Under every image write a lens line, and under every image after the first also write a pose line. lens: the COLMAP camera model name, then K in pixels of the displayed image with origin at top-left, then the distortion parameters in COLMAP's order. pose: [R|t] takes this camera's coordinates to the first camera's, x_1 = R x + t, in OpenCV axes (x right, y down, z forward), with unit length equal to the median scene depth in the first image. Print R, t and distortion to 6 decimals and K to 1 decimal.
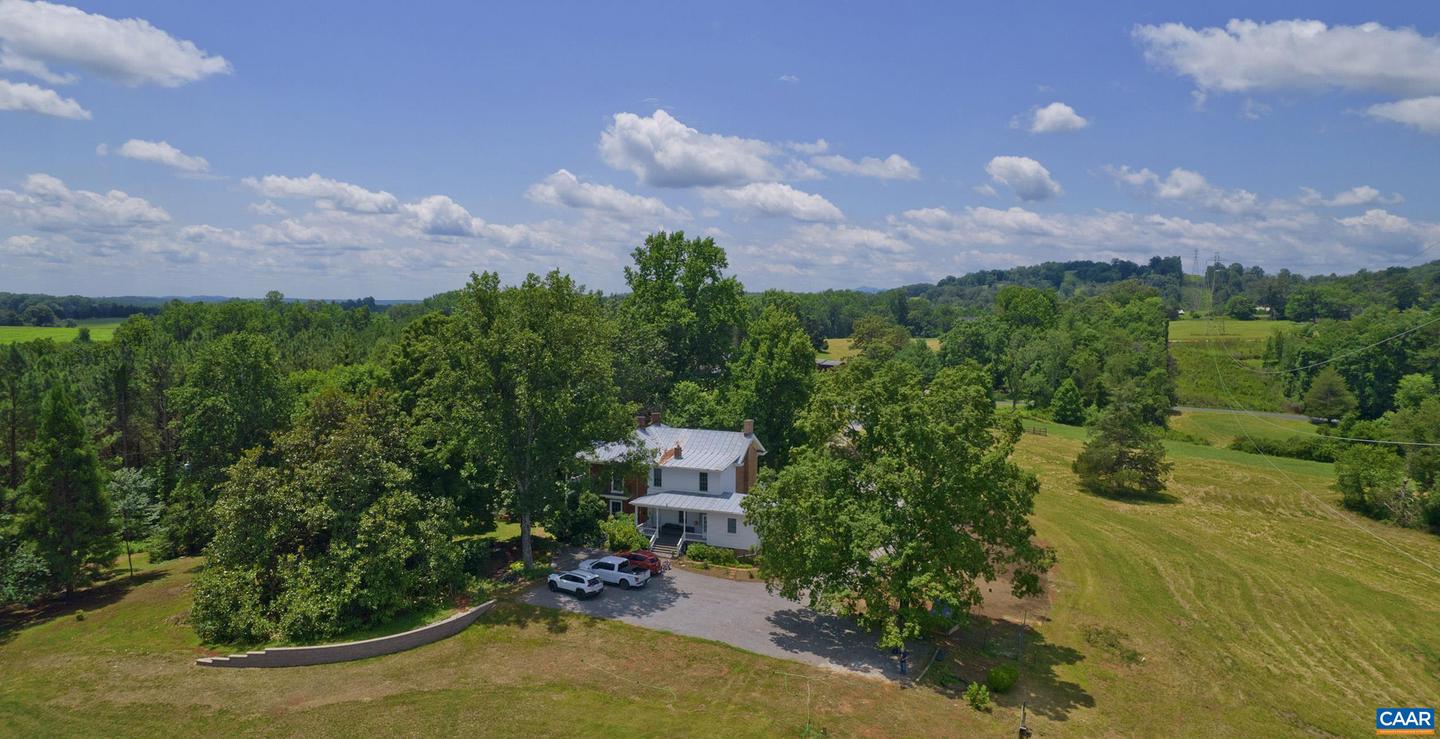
lens RADIAL K [[993.6, 0, 715.3], [0, 993.6, 370.0], [0, 0, 1]] dist [-0.007368, -0.001145]
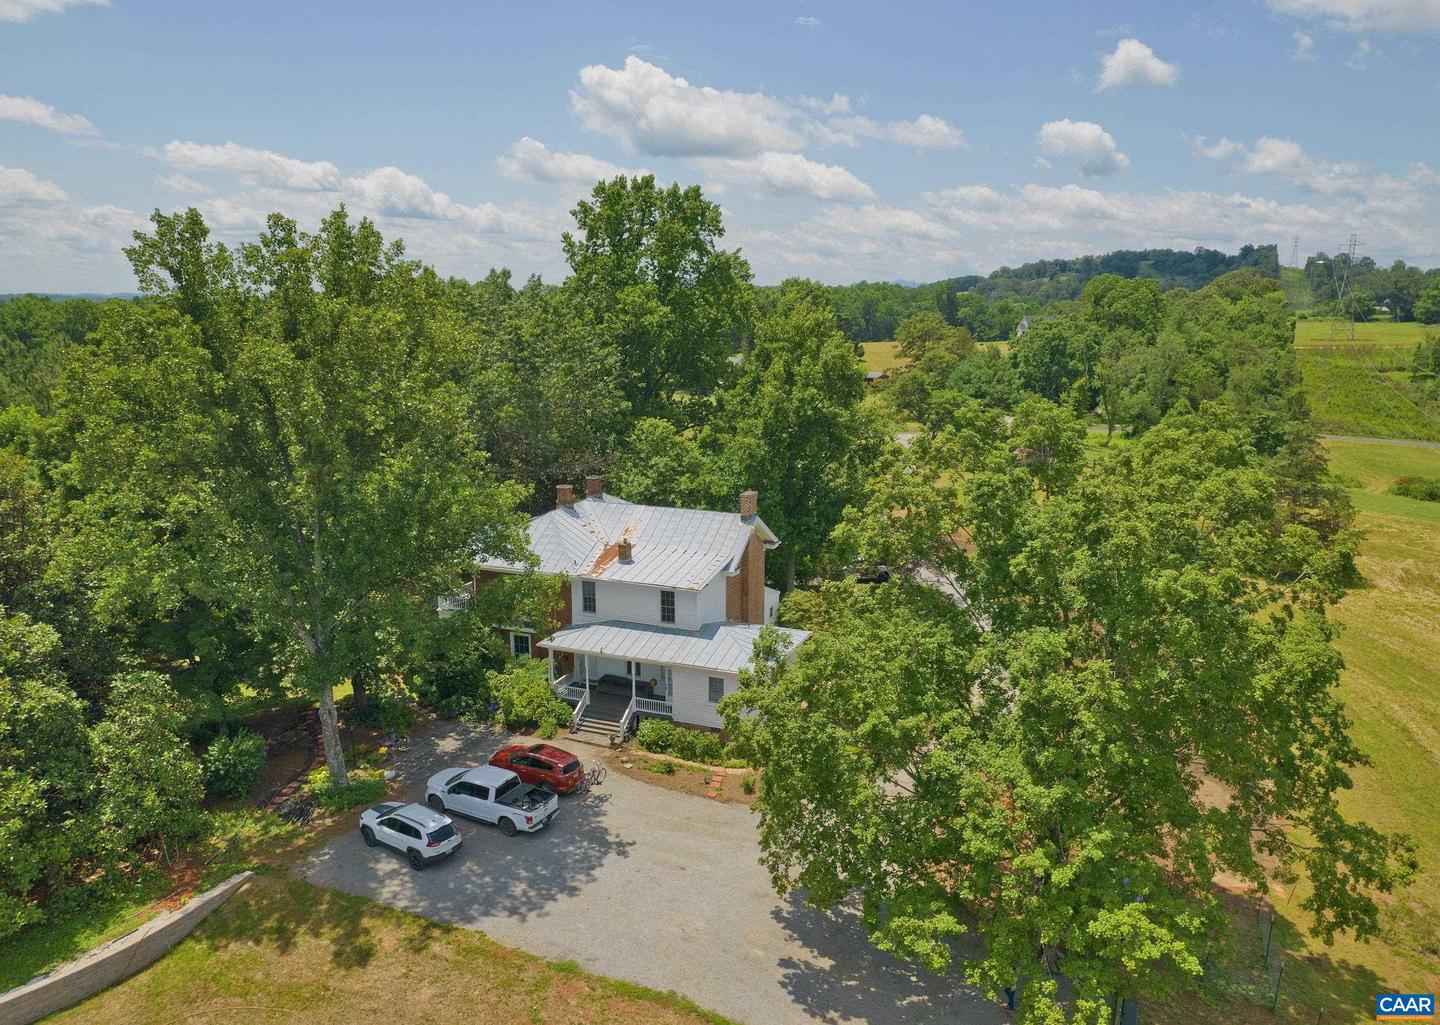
lens RADIAL K [[913.8, 0, 735.1], [0, 913.8, 518.4], [0, 0, 1]] dist [-0.030655, 0.006569]
pose [[0.999990, 0.000238, -0.004568, 0.023109], [0.000509, 0.986654, 0.162827, -0.018319], [0.004546, -0.162828, 0.986644, 0.395036]]
